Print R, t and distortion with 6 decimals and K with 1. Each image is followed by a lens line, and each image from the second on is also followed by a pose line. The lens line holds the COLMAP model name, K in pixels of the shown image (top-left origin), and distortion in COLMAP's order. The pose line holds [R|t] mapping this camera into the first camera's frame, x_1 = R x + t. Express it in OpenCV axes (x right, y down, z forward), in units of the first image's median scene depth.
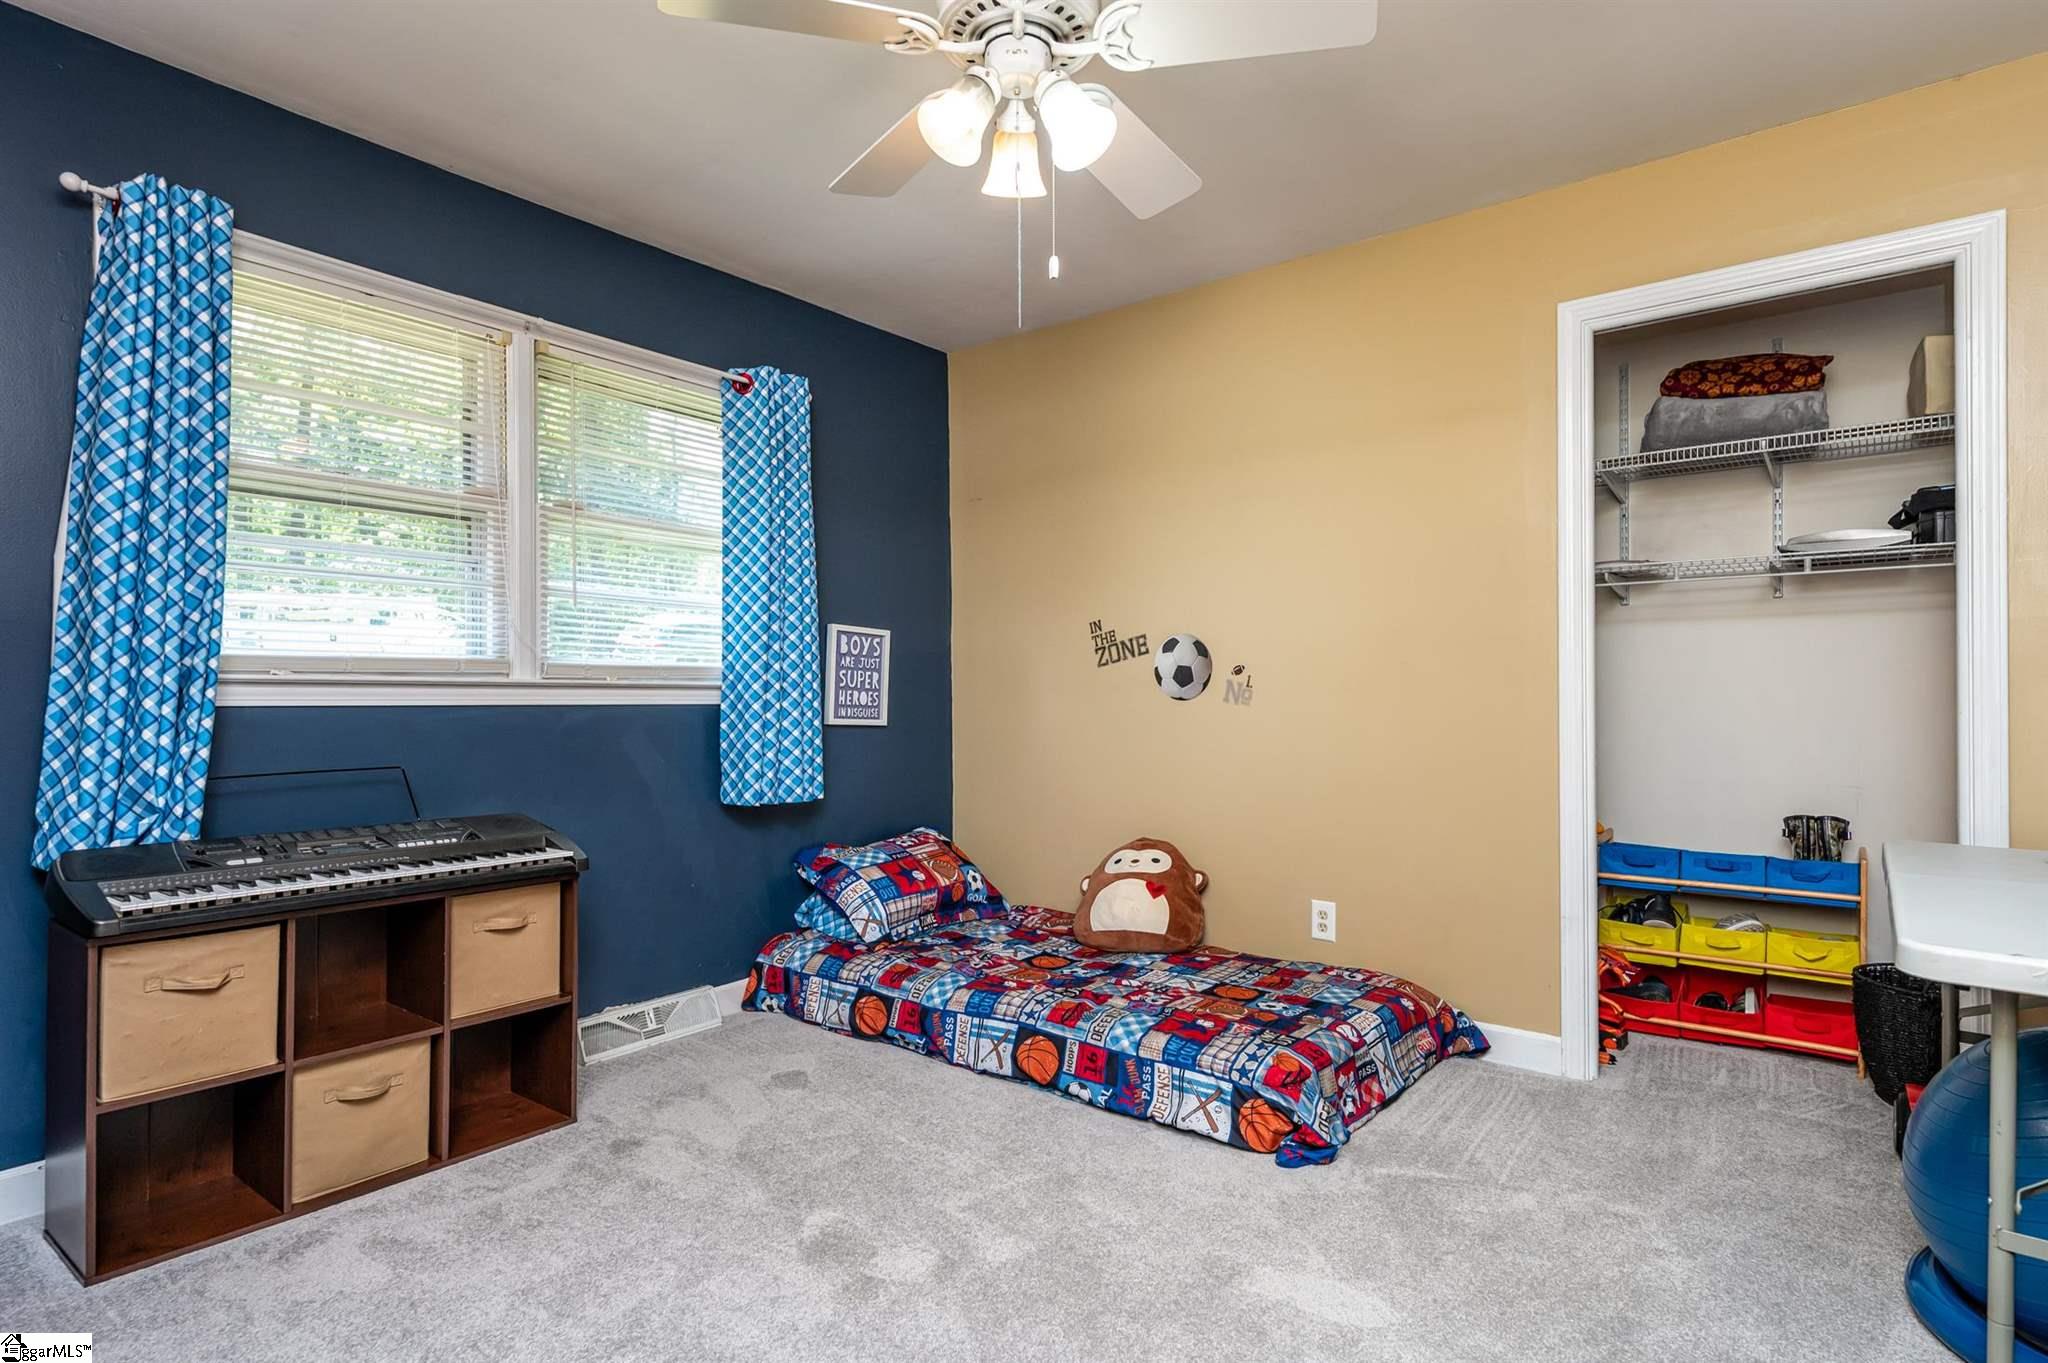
lens RADIAL K [[1048.6, 0, 1020.3], [0, 1048.6, 689.0], [0, 0, 1]] dist [0.002865, -0.000203]
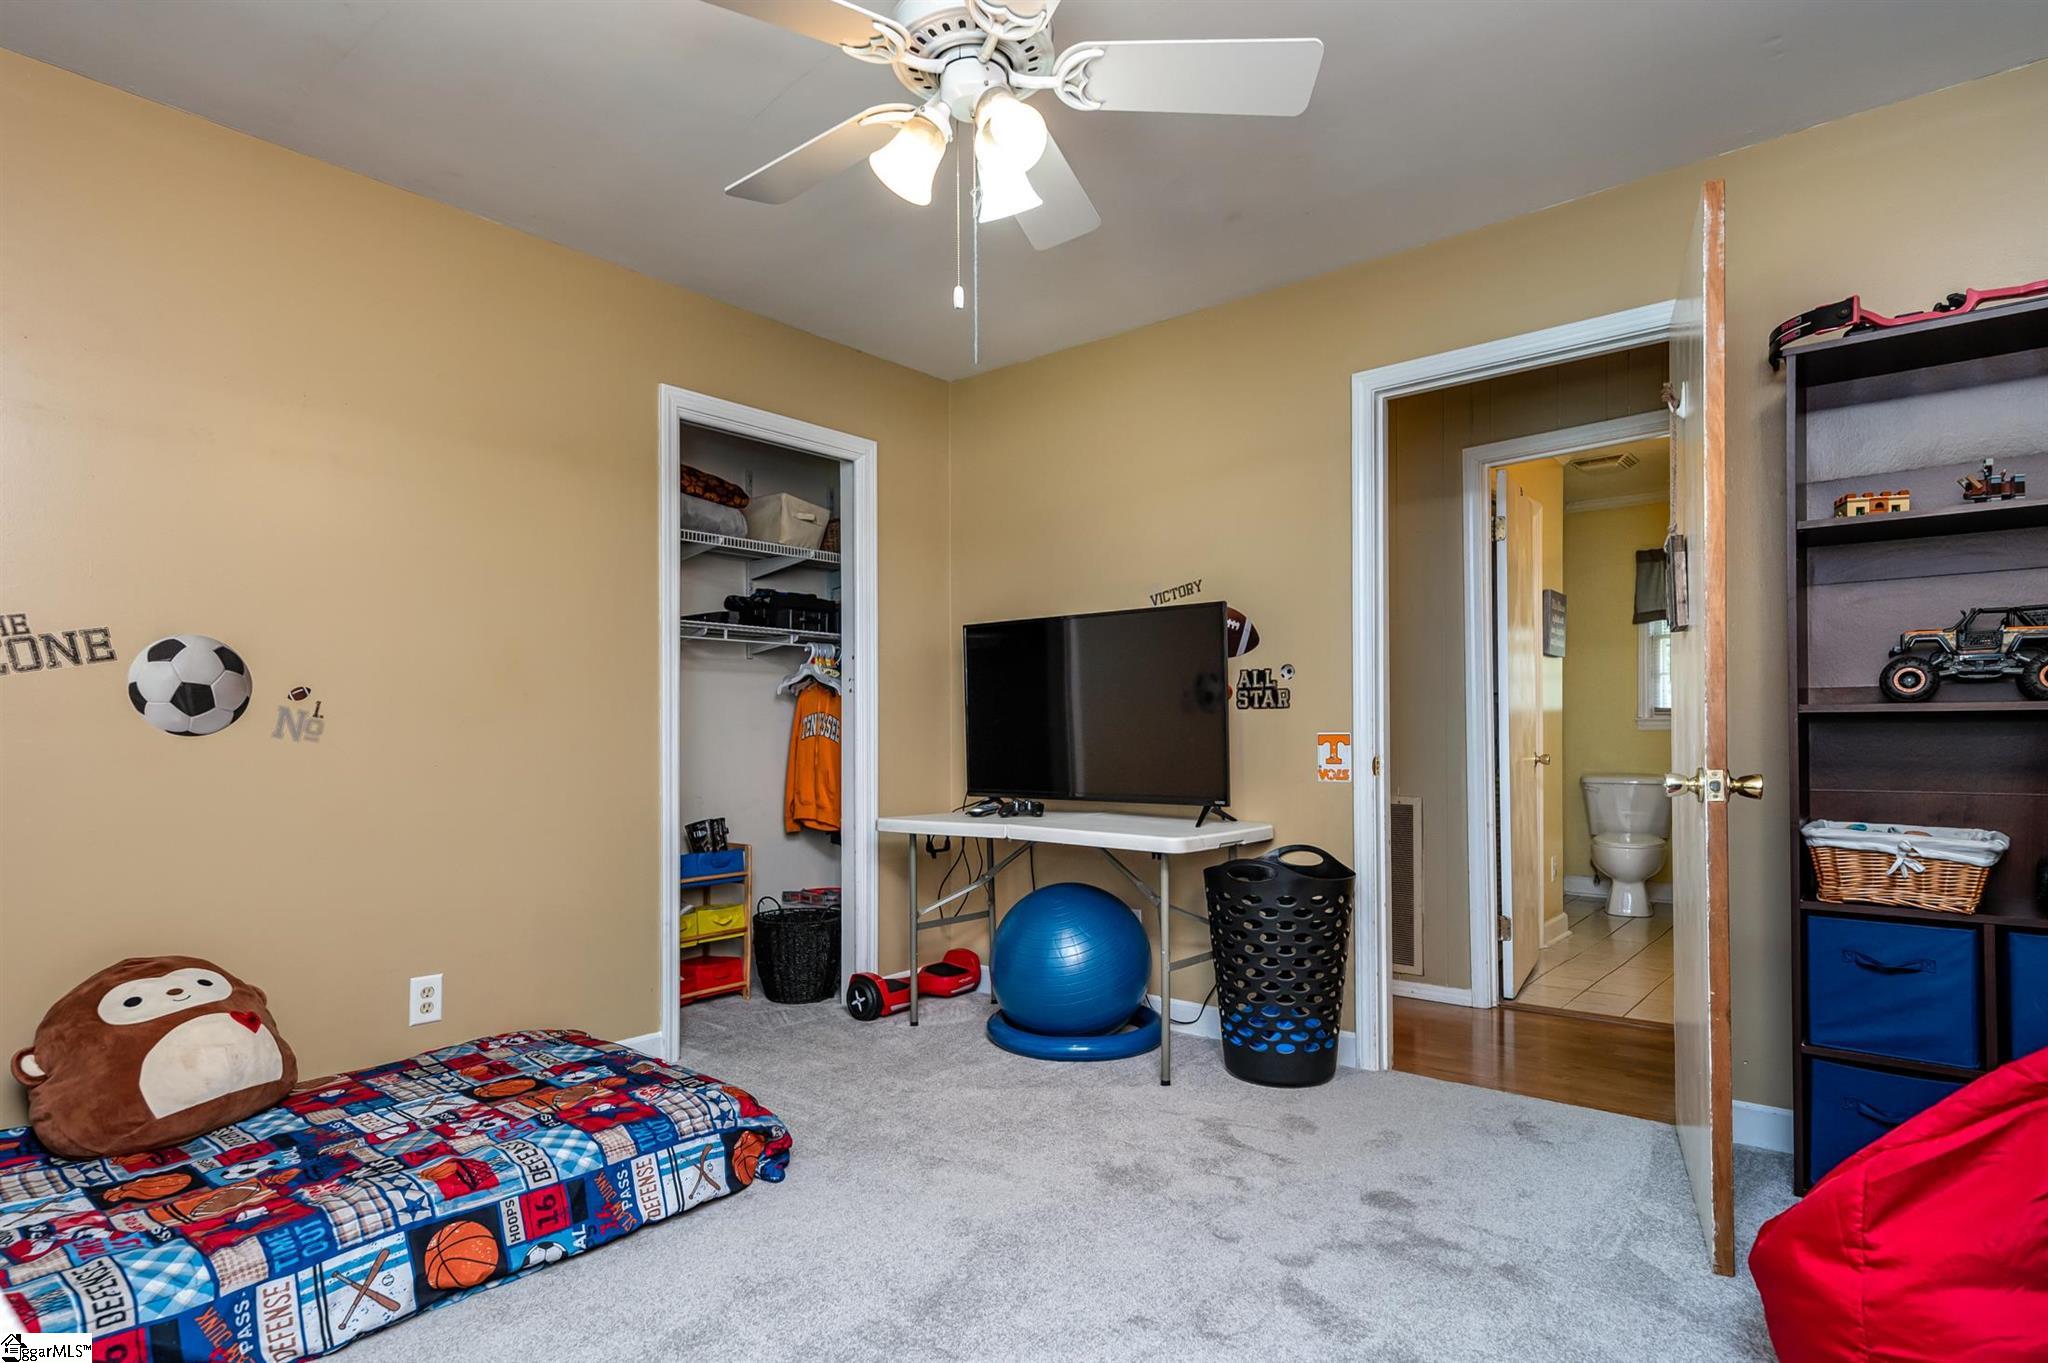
lens RADIAL K [[1048.6, 0, 1060.2], [0, 1048.6, 712.5], [0, 0, 1]] dist [0.002865, -0.000203]
pose [[0.024176, 0.021868, 0.999468, -0.589804], [0.003397, 0.999753, -0.021957, 0.015115], [-0.999702, 0.003926, 0.024096, 0.529210]]
